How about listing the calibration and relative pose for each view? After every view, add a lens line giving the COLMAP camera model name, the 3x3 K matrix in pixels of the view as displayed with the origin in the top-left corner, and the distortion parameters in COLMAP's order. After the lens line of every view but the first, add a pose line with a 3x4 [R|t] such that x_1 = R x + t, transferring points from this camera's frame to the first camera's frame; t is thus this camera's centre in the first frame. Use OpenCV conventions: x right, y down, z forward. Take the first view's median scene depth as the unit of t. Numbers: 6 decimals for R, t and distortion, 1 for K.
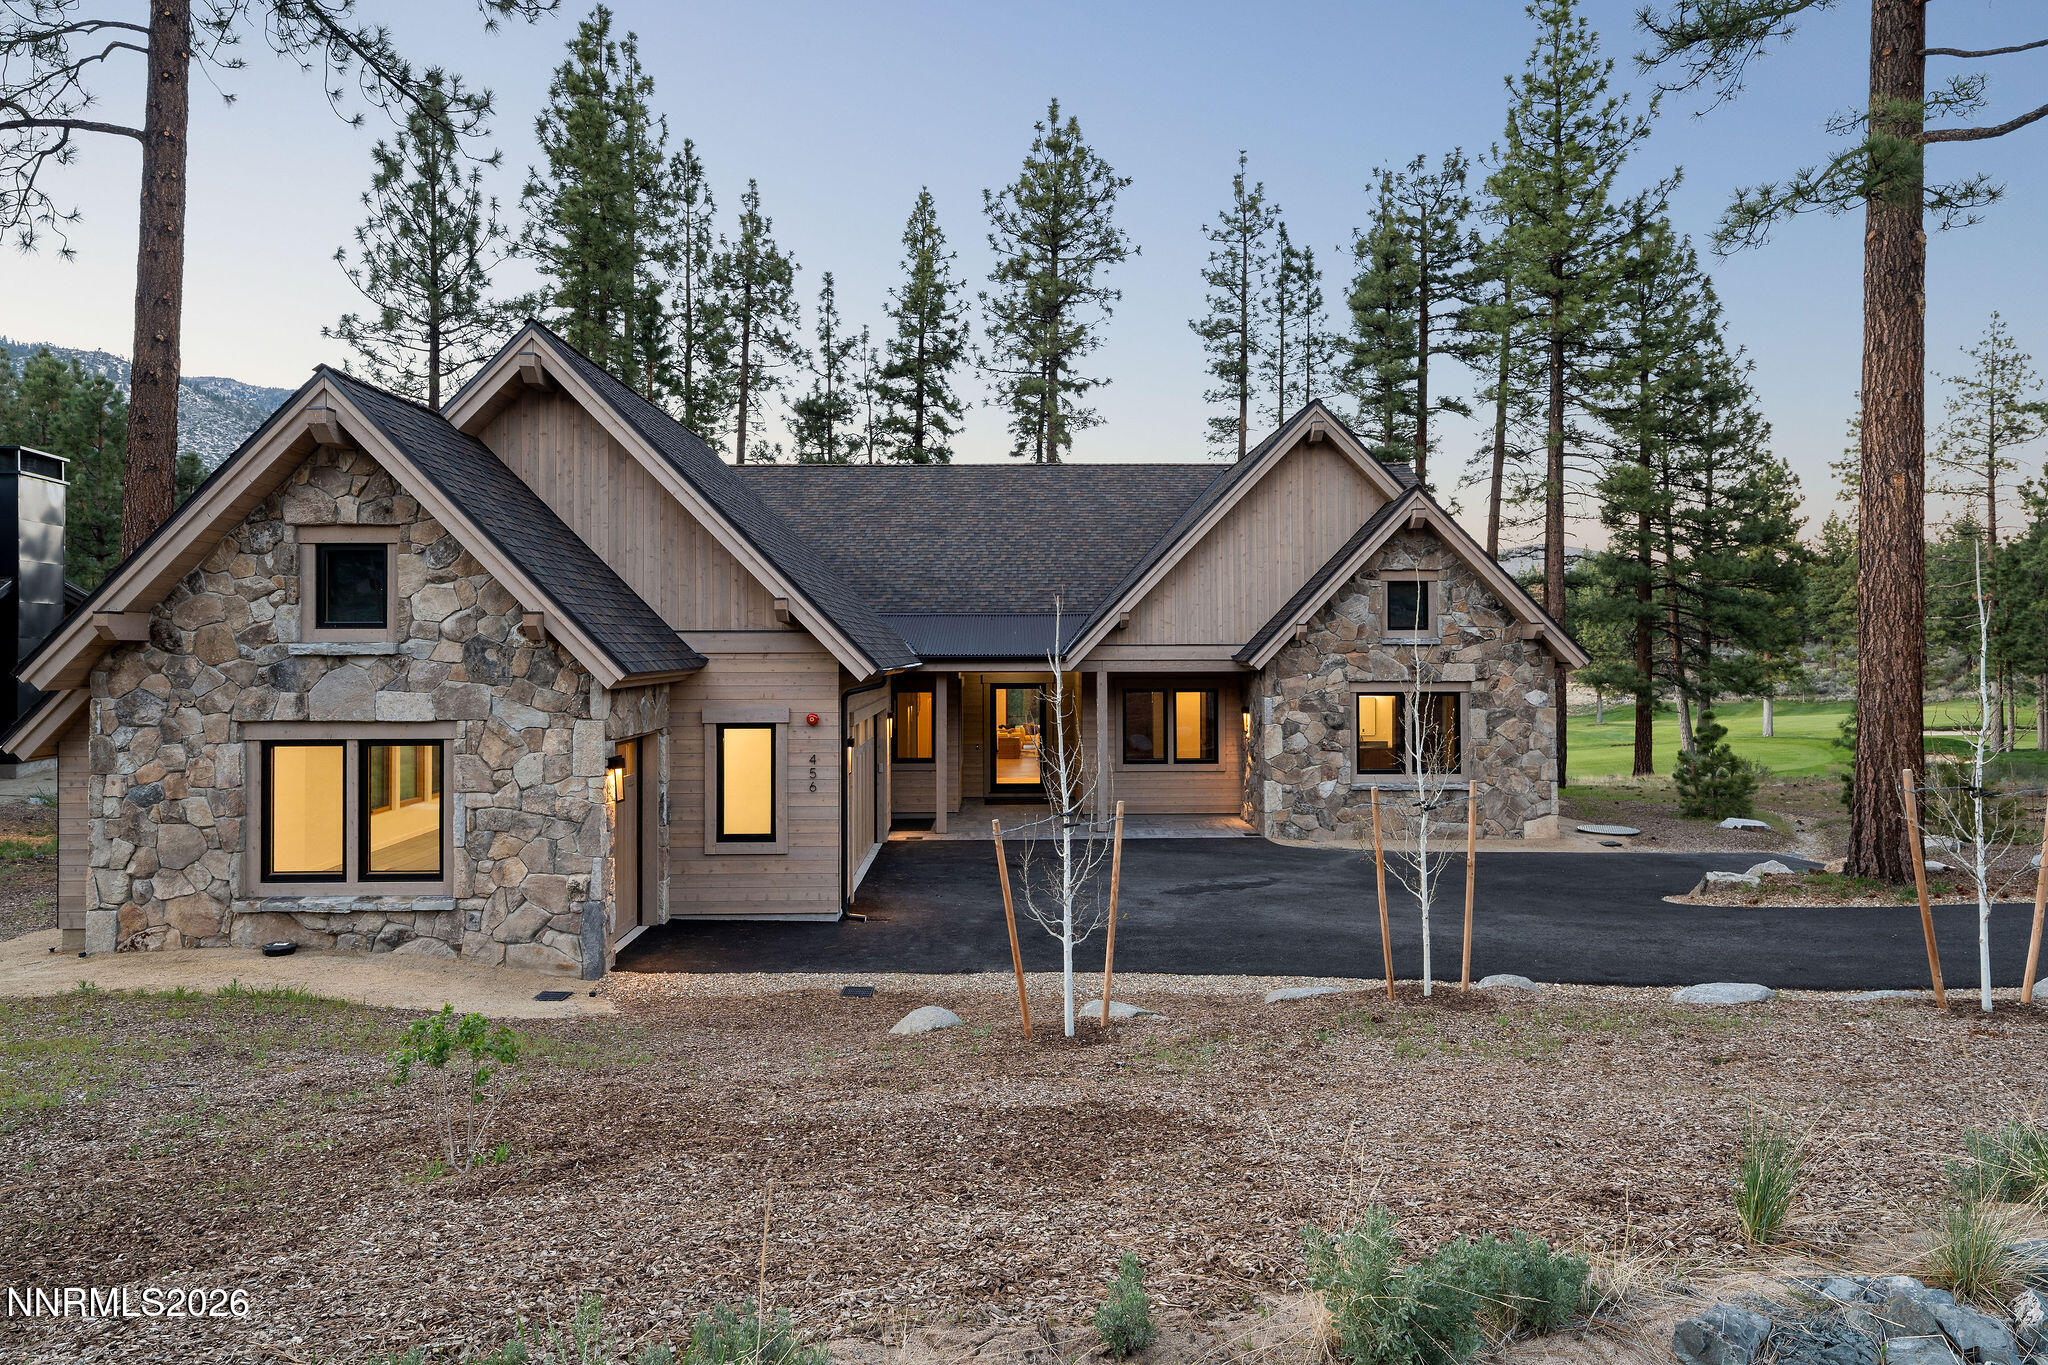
lens RADIAL K [[1147.8, 0, 1014.5], [0, 1147.8, 645.2], [0, 0, 1]] dist [0.003480, -0.000385]
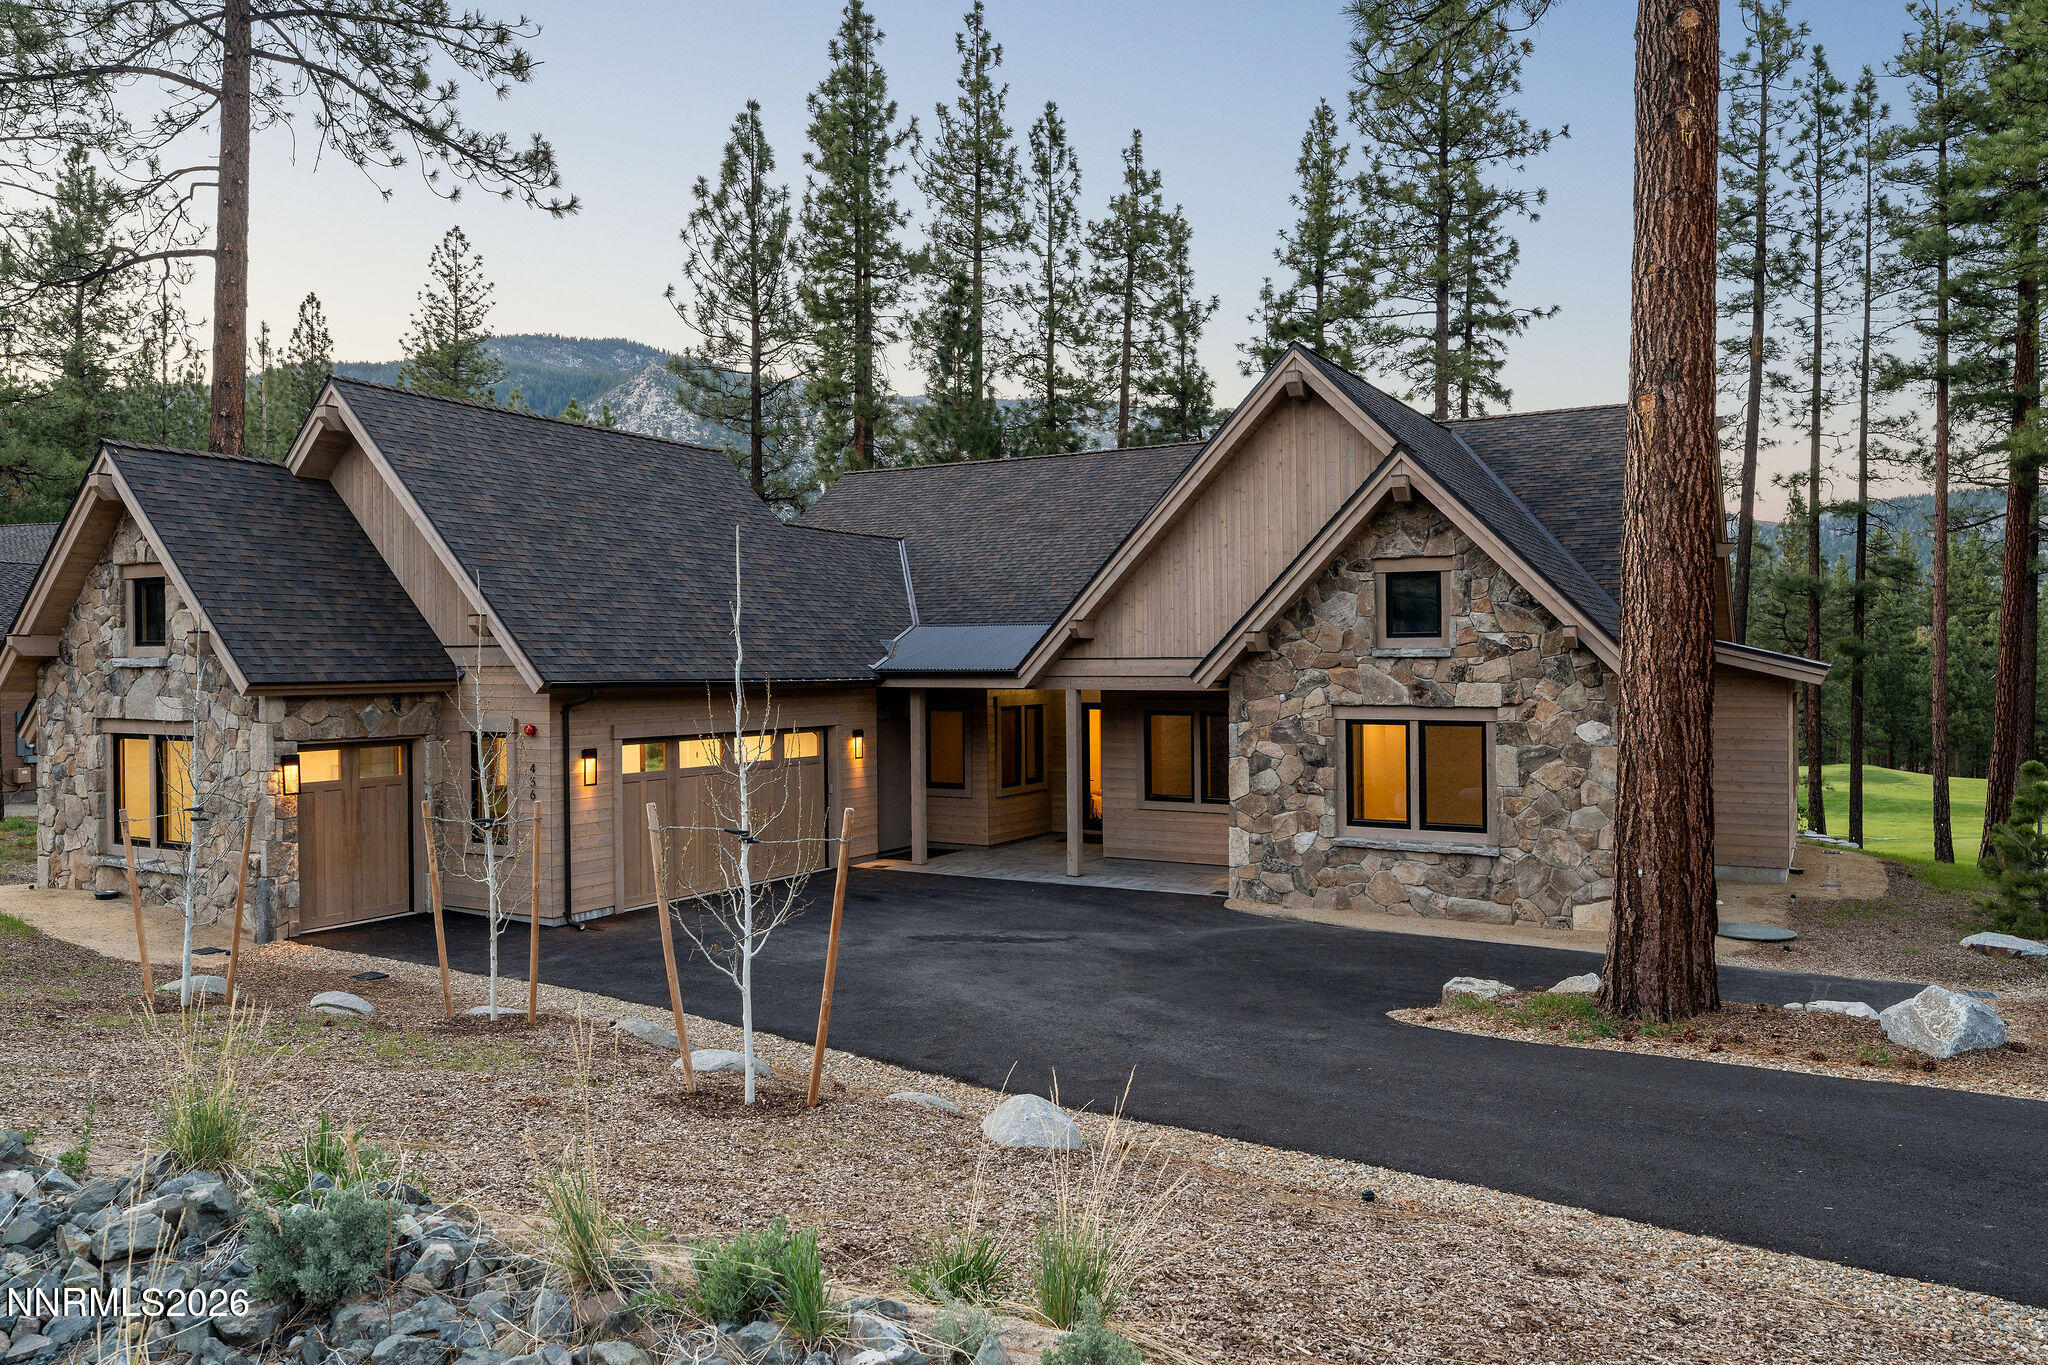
lens RADIAL K [[1370.7, 0, 1021.6], [0, 1370.7, 683.0], [0, 0, 1]] dist [0.004351, 0.002019]
pose [[0.868530, 0.006955, -0.495588, 0.567028], [0.001404, 0.999863, 0.016494, 0.001316], [0.495635, -0.015021, 0.868401, 0.096684]]
